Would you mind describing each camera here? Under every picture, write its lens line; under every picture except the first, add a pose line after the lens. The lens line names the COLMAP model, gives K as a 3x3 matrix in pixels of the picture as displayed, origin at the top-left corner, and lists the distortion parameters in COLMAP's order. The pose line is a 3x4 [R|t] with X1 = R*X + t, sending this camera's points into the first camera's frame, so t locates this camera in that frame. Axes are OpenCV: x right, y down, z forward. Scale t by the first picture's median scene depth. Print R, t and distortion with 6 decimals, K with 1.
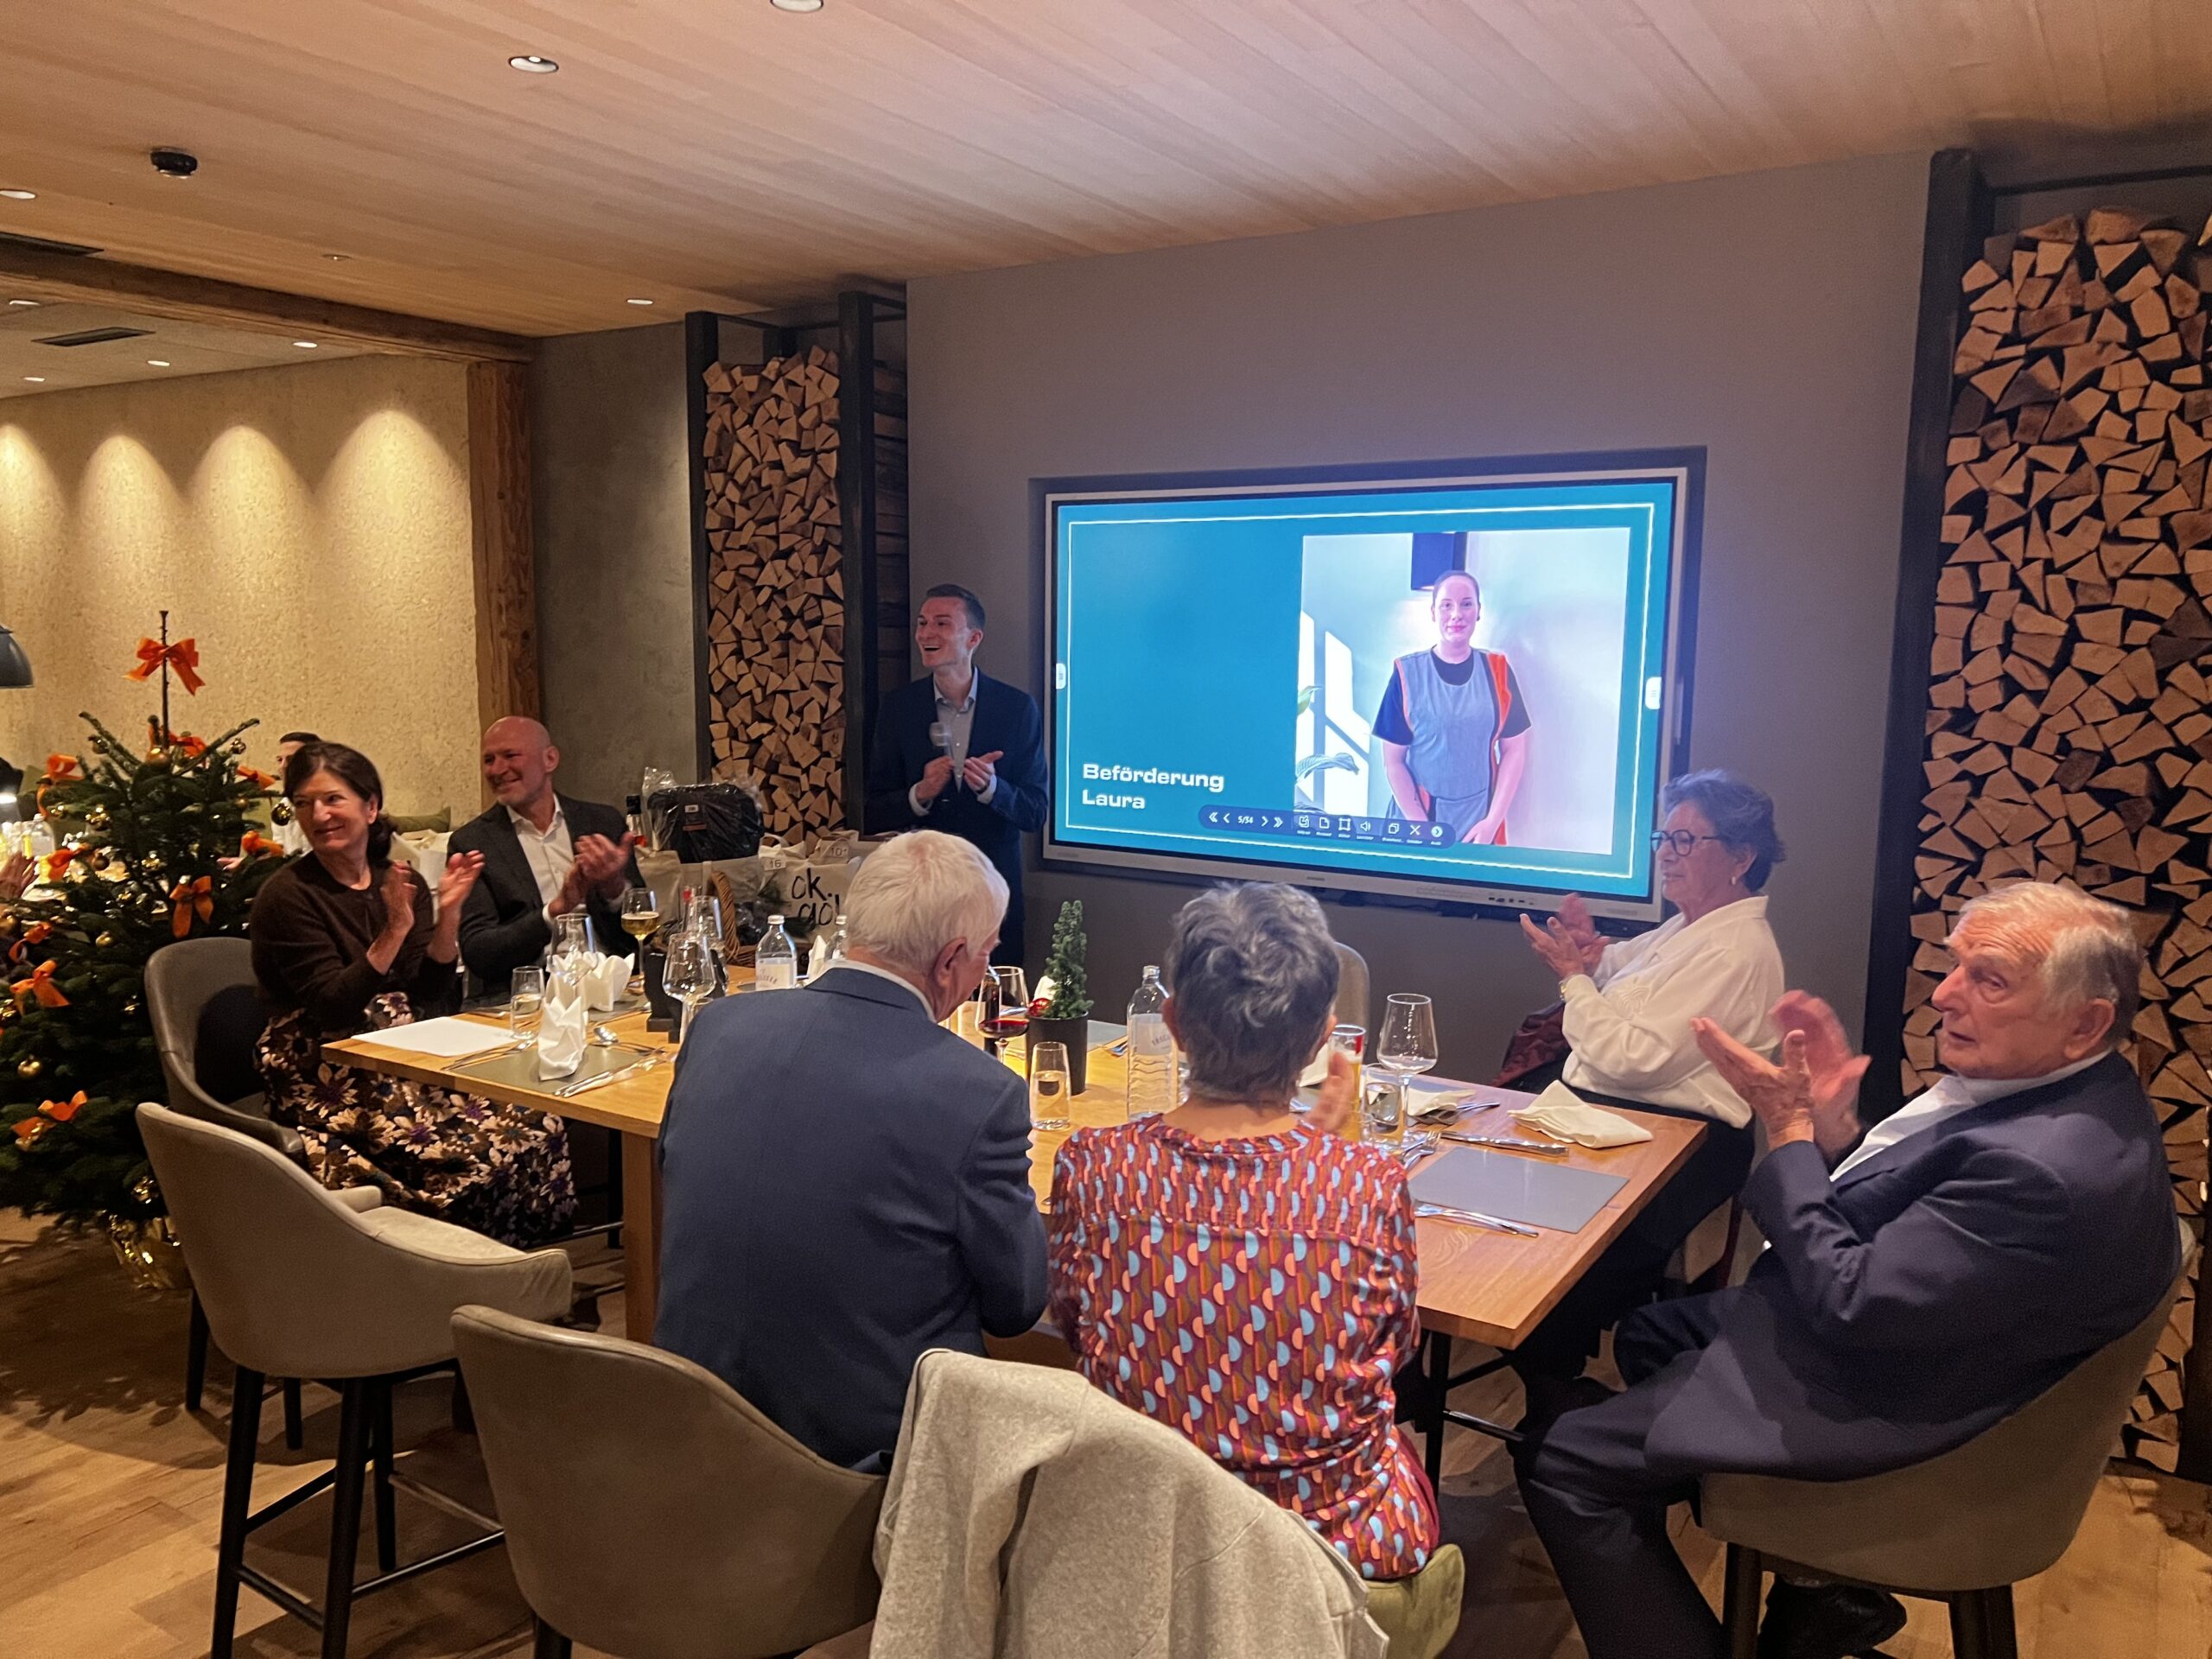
lens RADIAL K [[1665.3, 0, 1103.8], [0, 1665.3, 851.3], [0, 0, 1]] dist [0.005183, 0.003179]
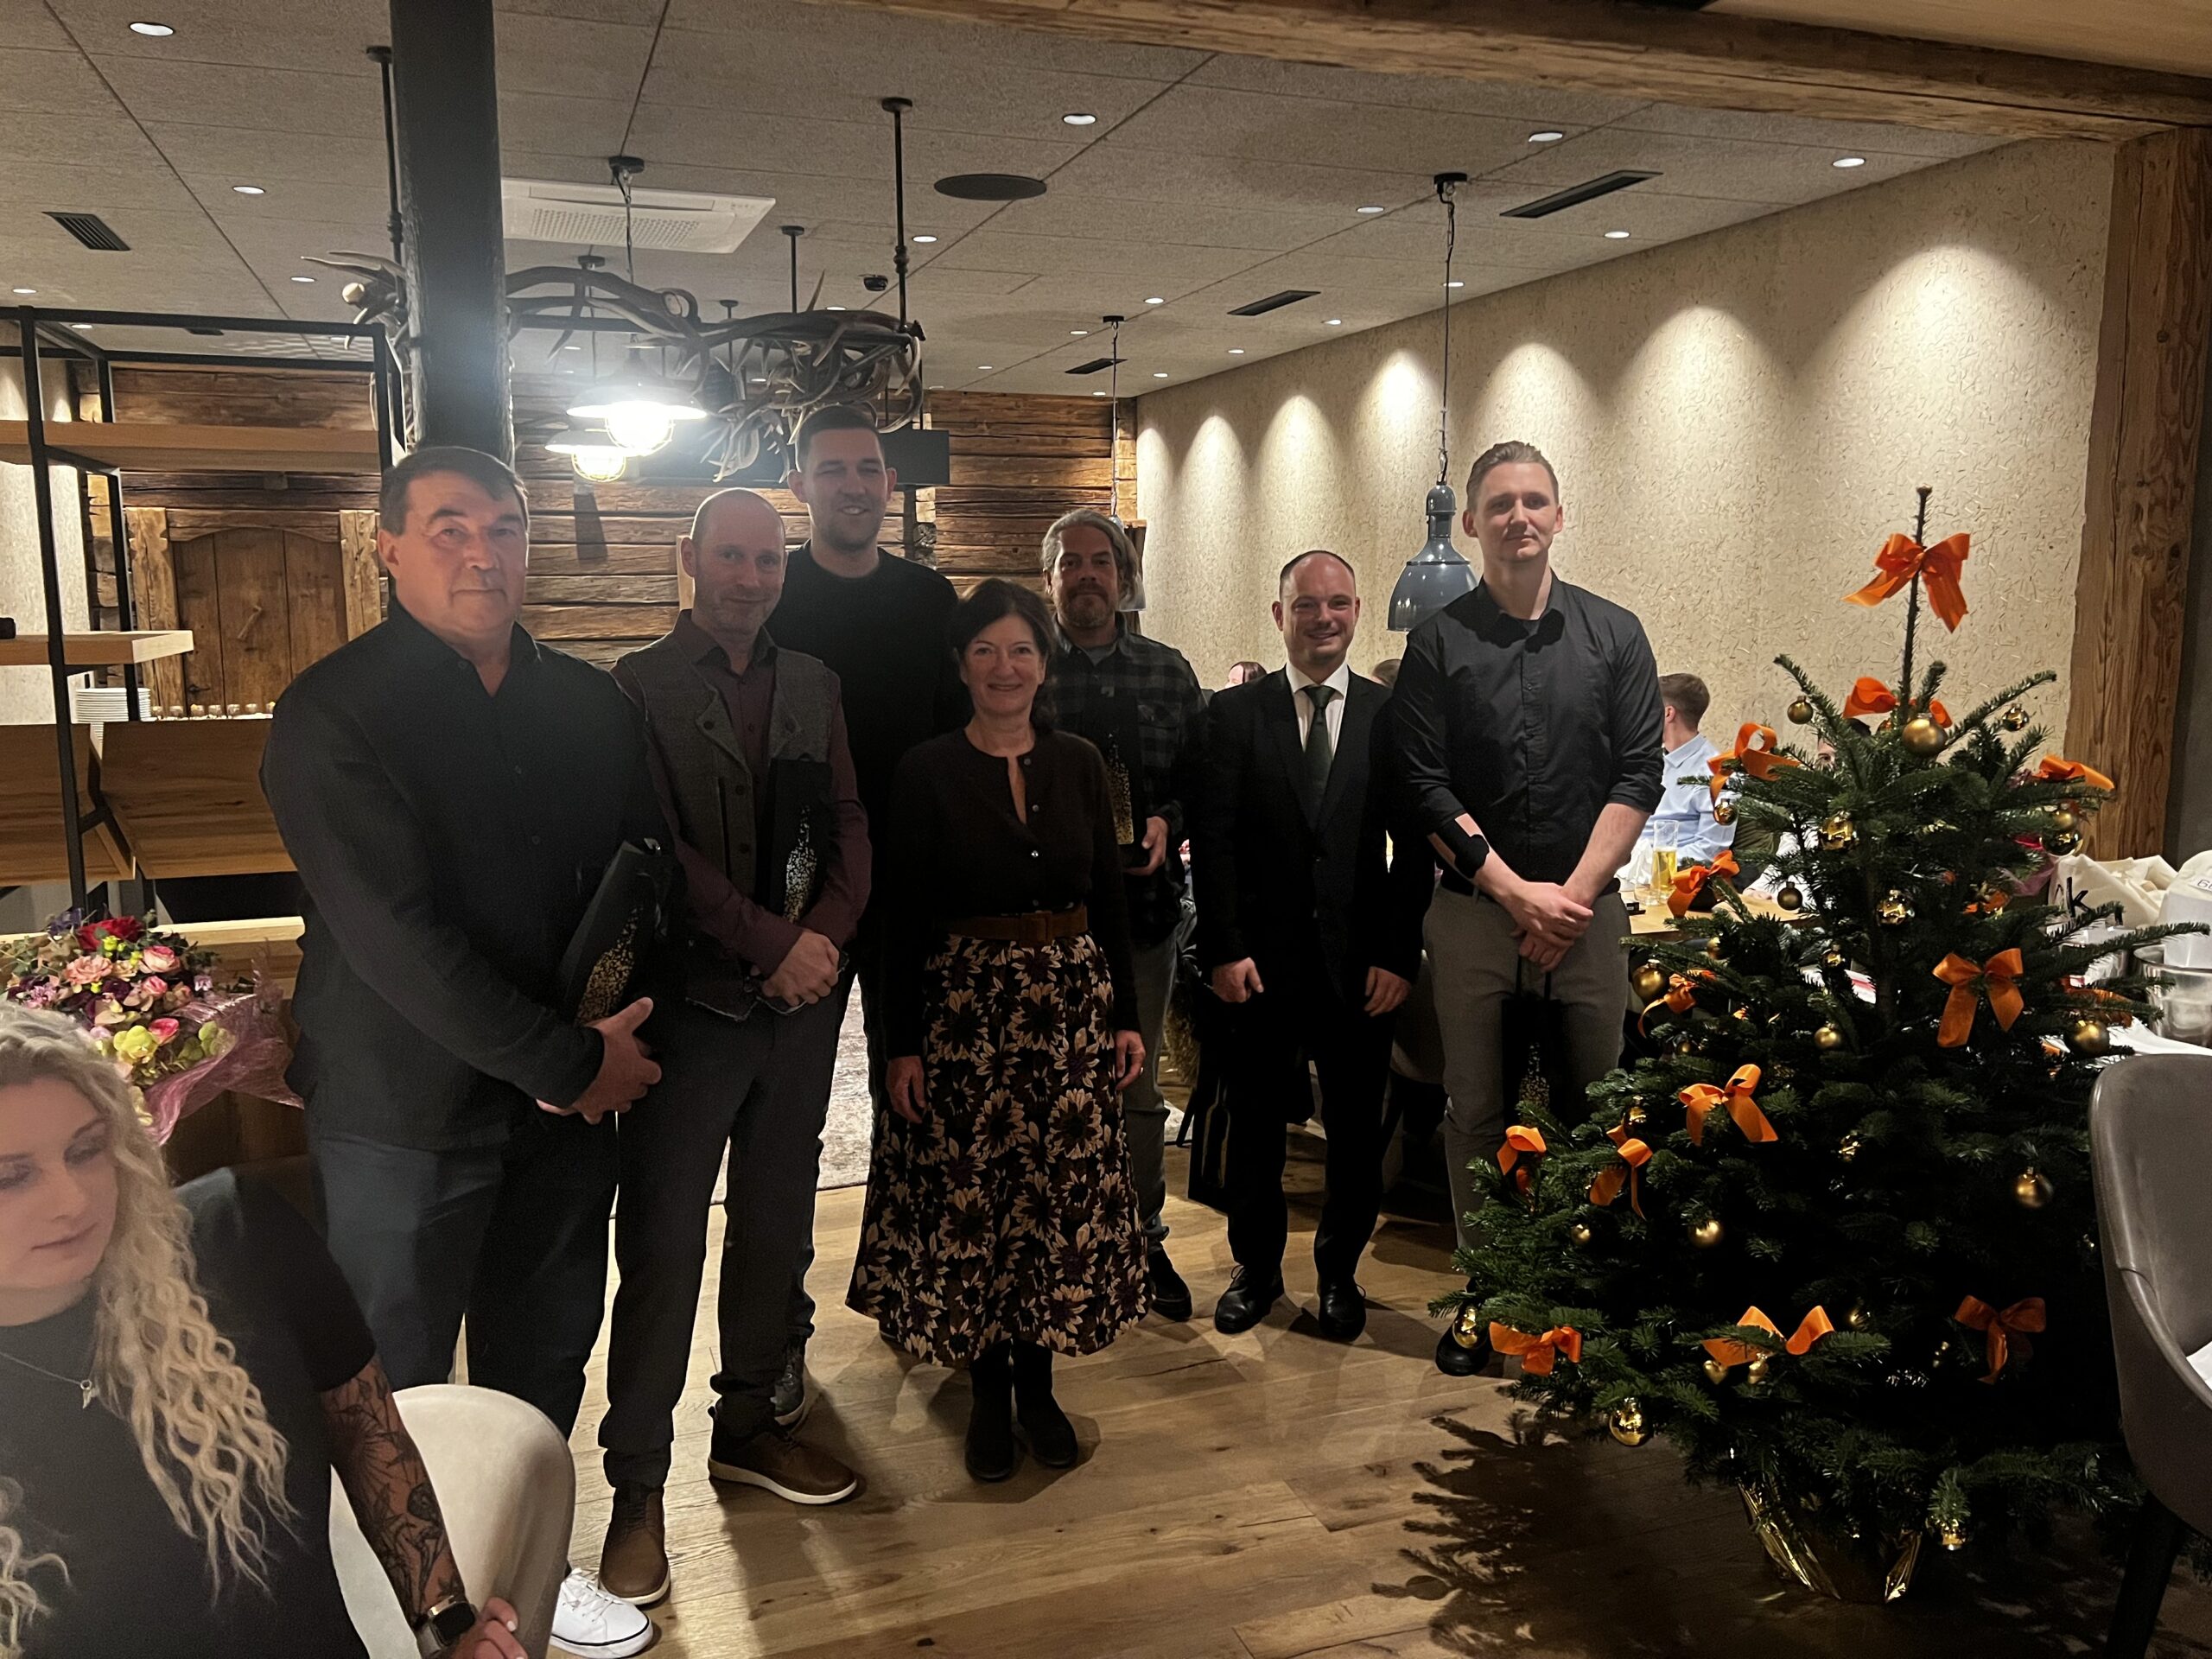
lens RADIAL K [[1665.3, 0, 1103.4], [0, 1665.3, 824.8], [0, 0, 1]] dist [0.005183, 0.003179]
pose [[0.791516, 0.072413, -0.606843, -0.279795], [-0.067172, 0.997248, 0.031386, -0.014874], [0.607446, 0.015921, 0.794202, 0.229224]]
